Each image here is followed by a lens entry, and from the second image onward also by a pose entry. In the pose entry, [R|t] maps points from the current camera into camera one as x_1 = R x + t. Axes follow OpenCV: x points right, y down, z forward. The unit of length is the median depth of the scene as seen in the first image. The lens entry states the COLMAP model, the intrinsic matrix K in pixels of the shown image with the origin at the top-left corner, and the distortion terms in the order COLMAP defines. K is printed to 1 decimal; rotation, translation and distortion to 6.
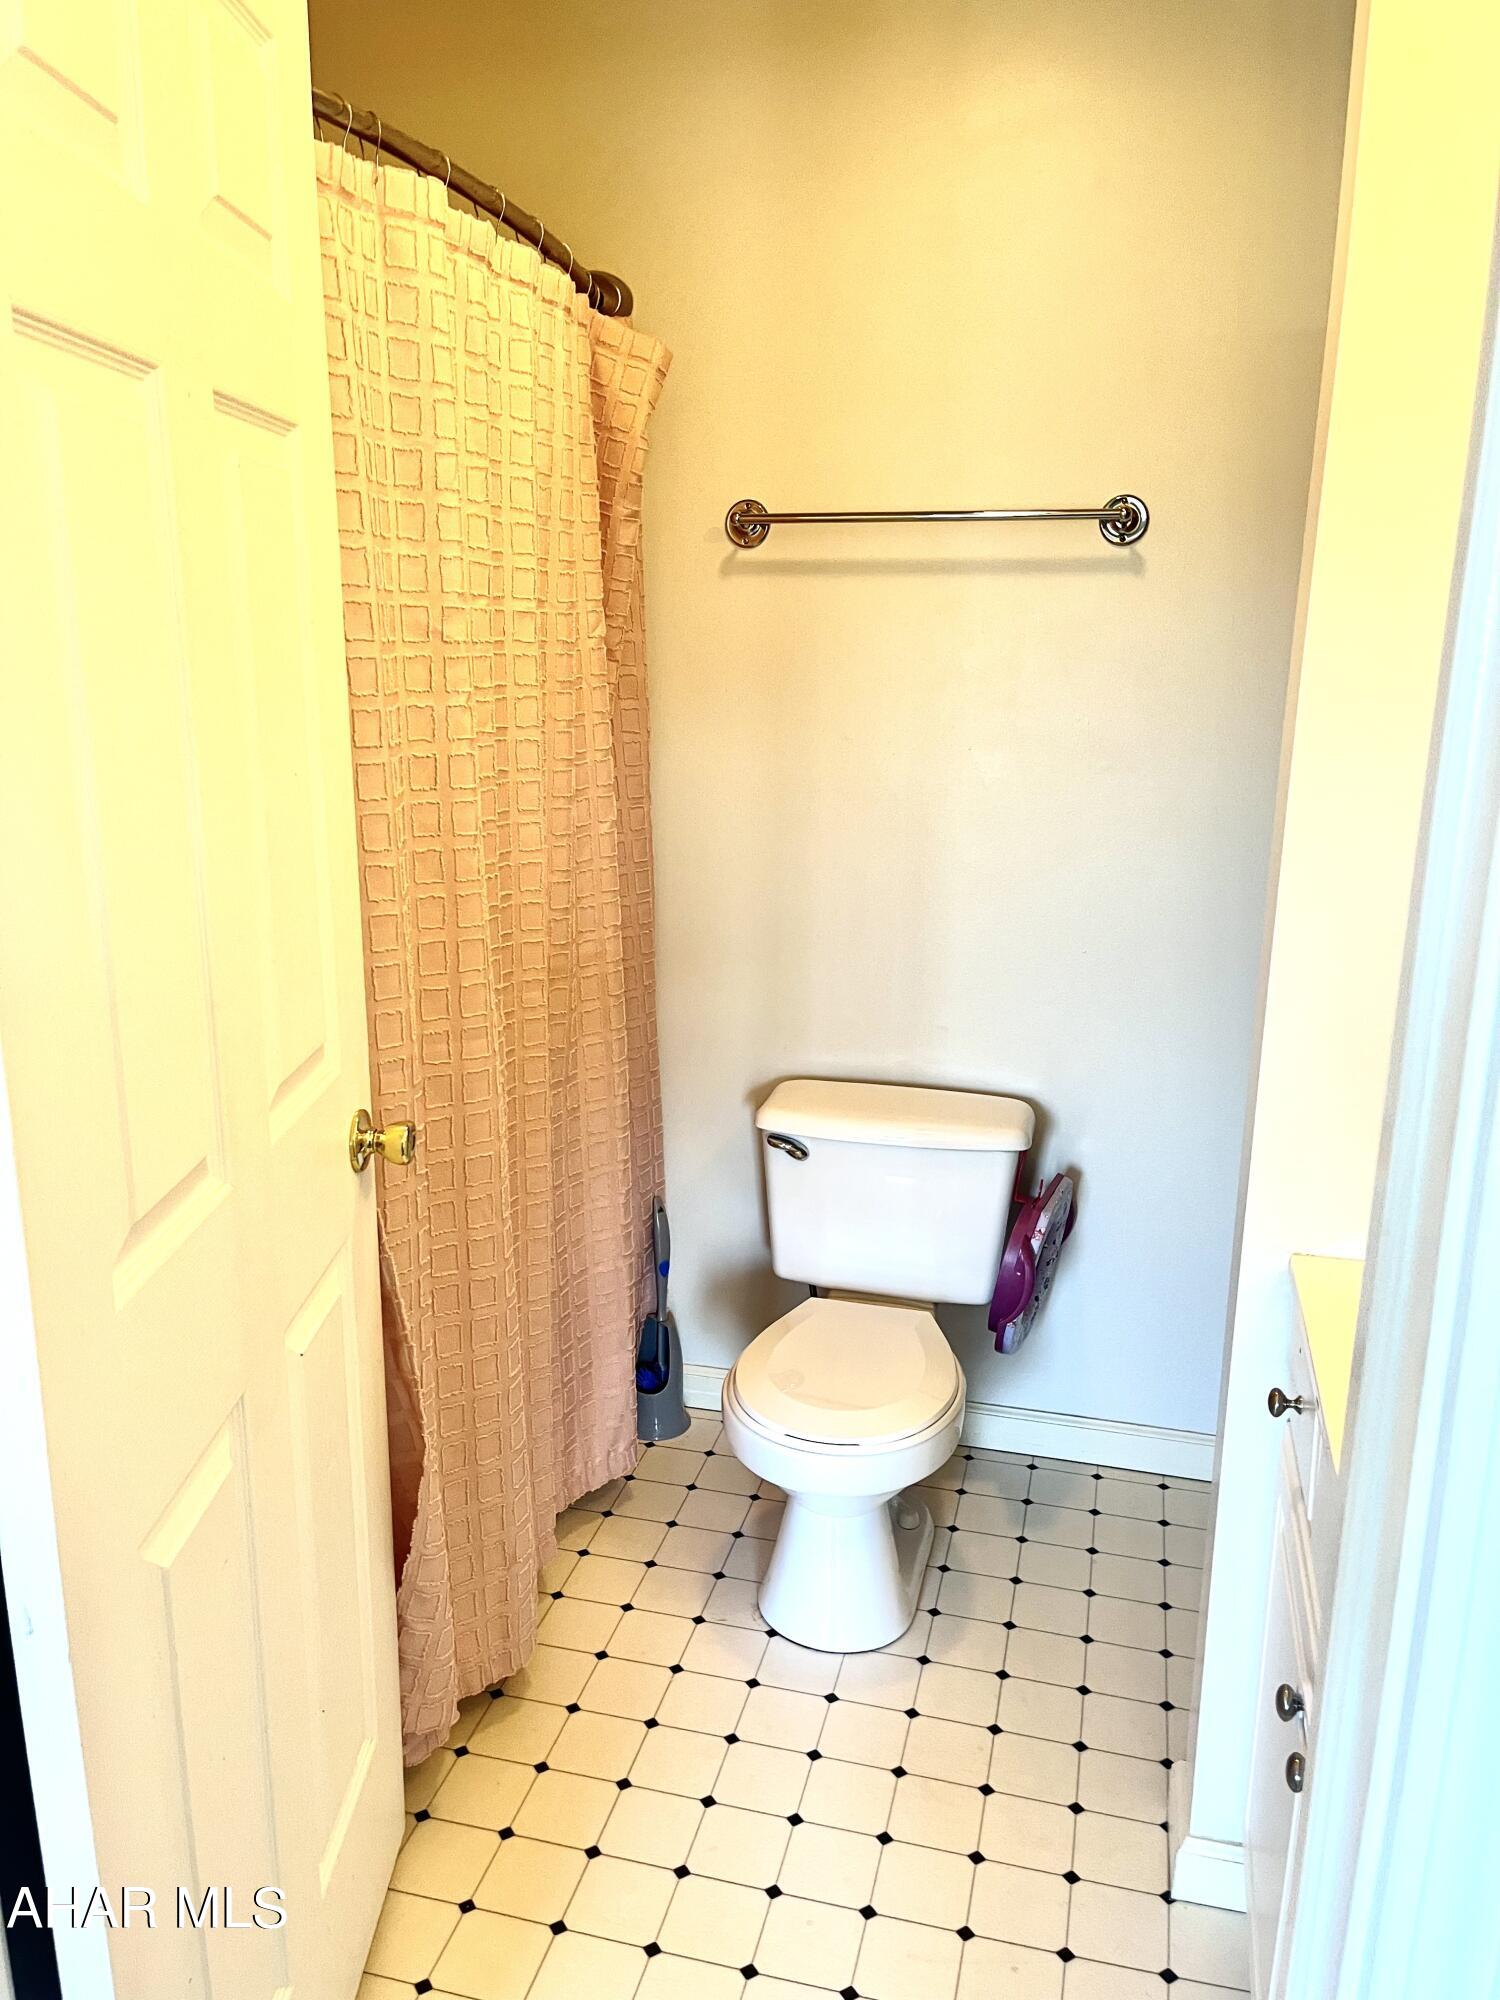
lens RADIAL K [[1508.5, 0, 738.5], [0, 1508.5, 1010.0], [0, 0, 1]] dist [0.069830, -0.089163]
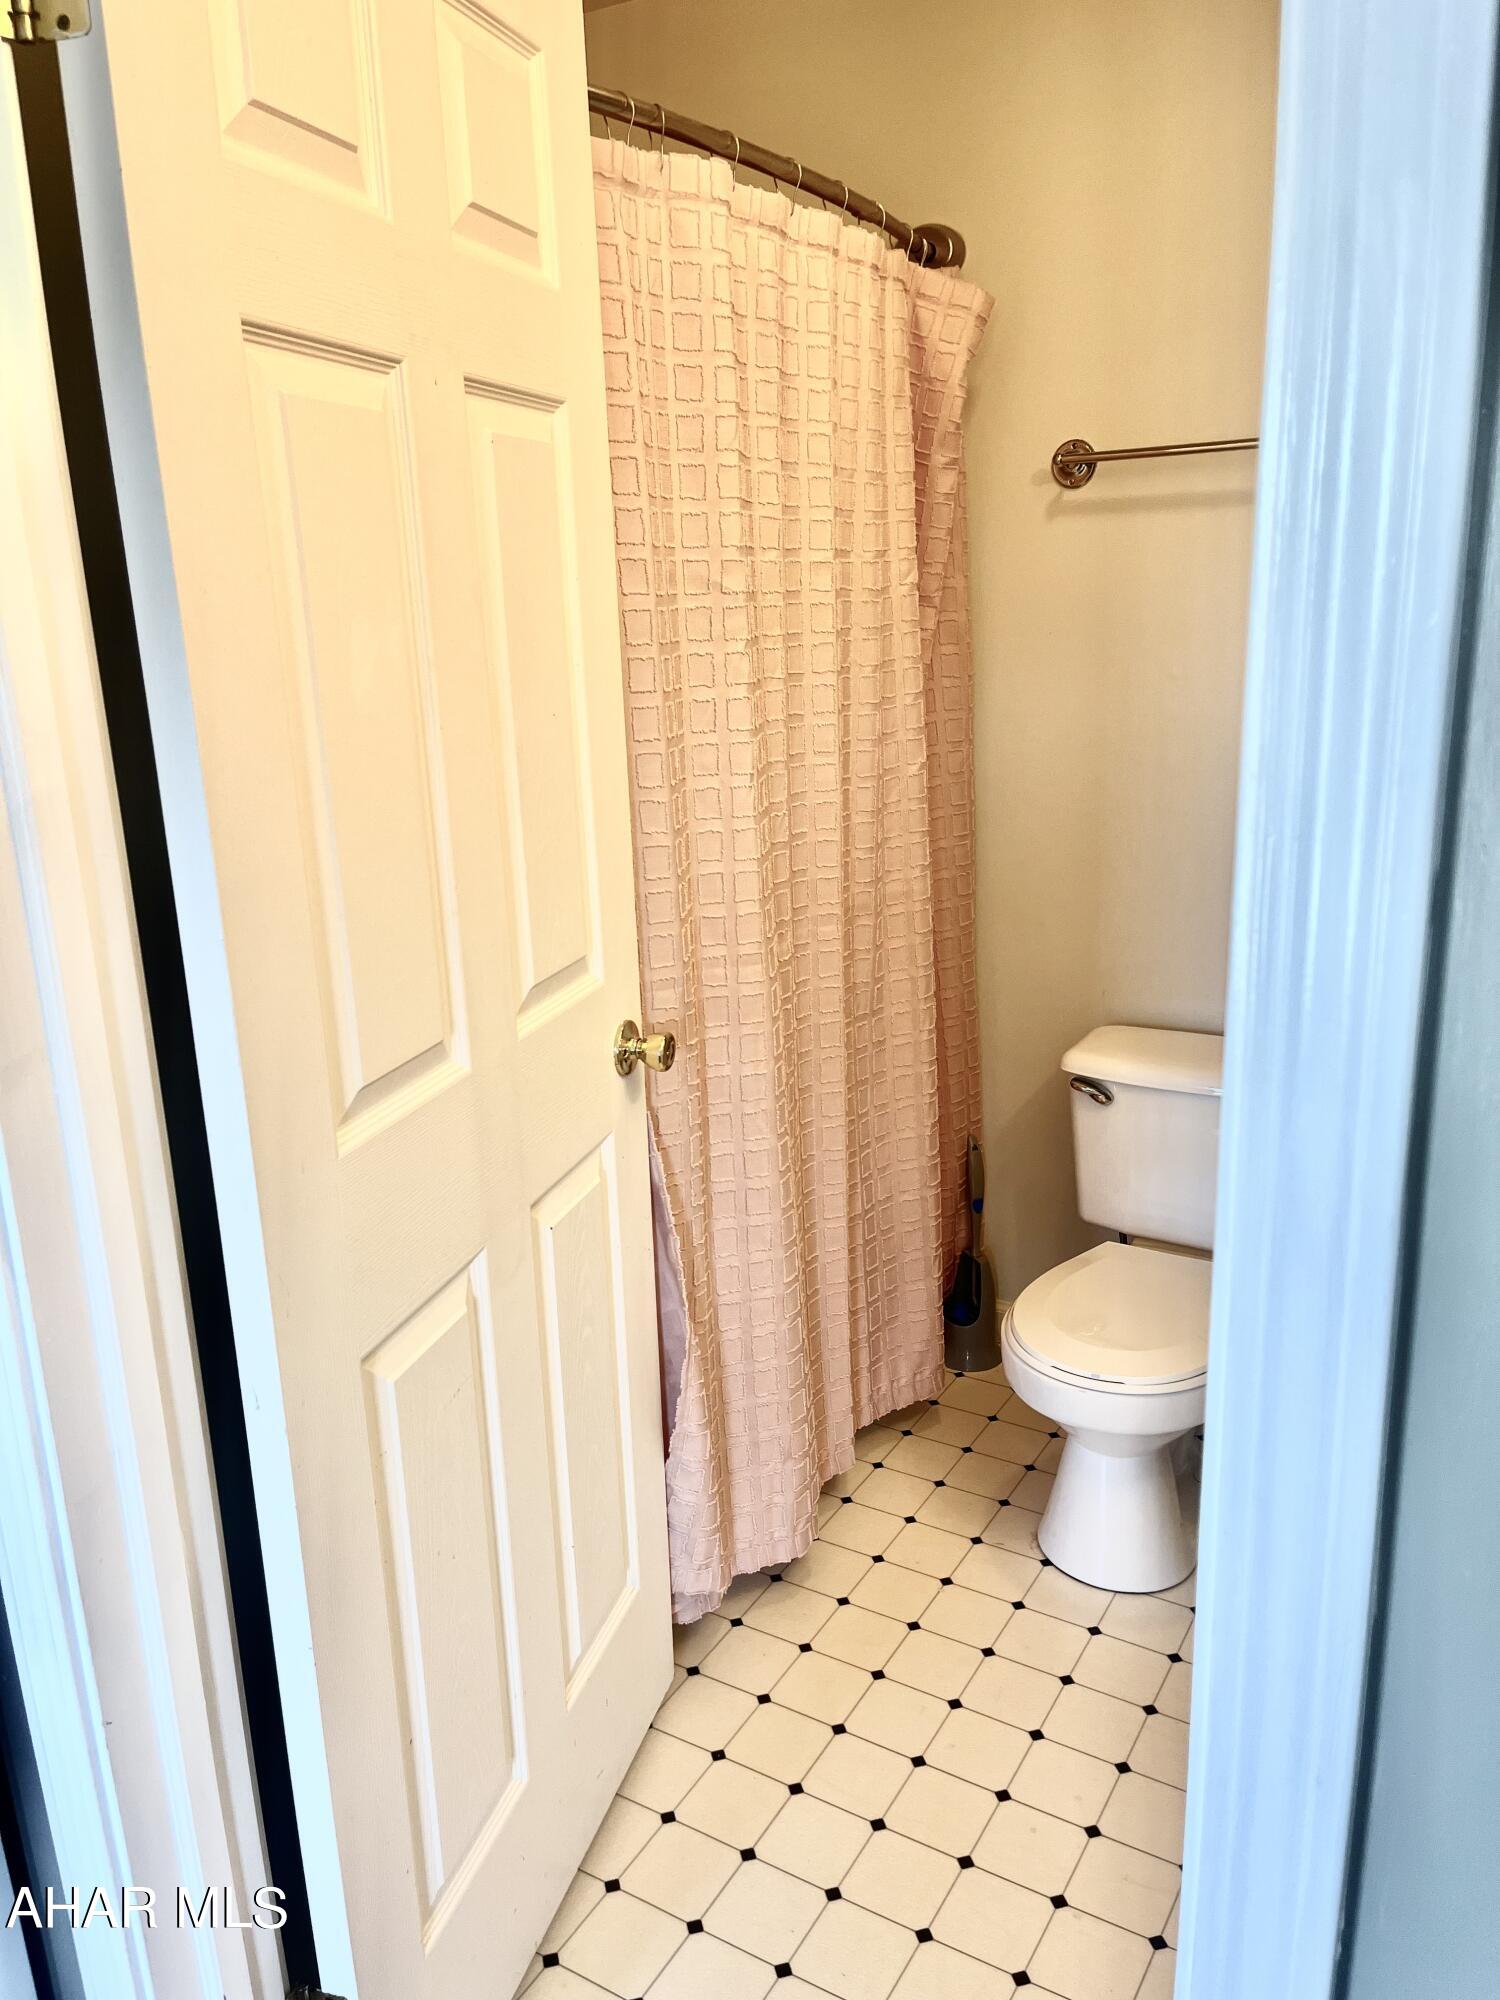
lens RADIAL K [[1508.5, 0, 761.0], [0, 1508.5, 1002.3], [0, 0, 1]] dist [0.069830, -0.089163]
pose [[0.960693, 0.041114, -0.274553, 0.109707], [-0.034489, 0.998987, 0.028915, 0.012611], [0.275464, -0.018309, 0.961137, -0.027029]]
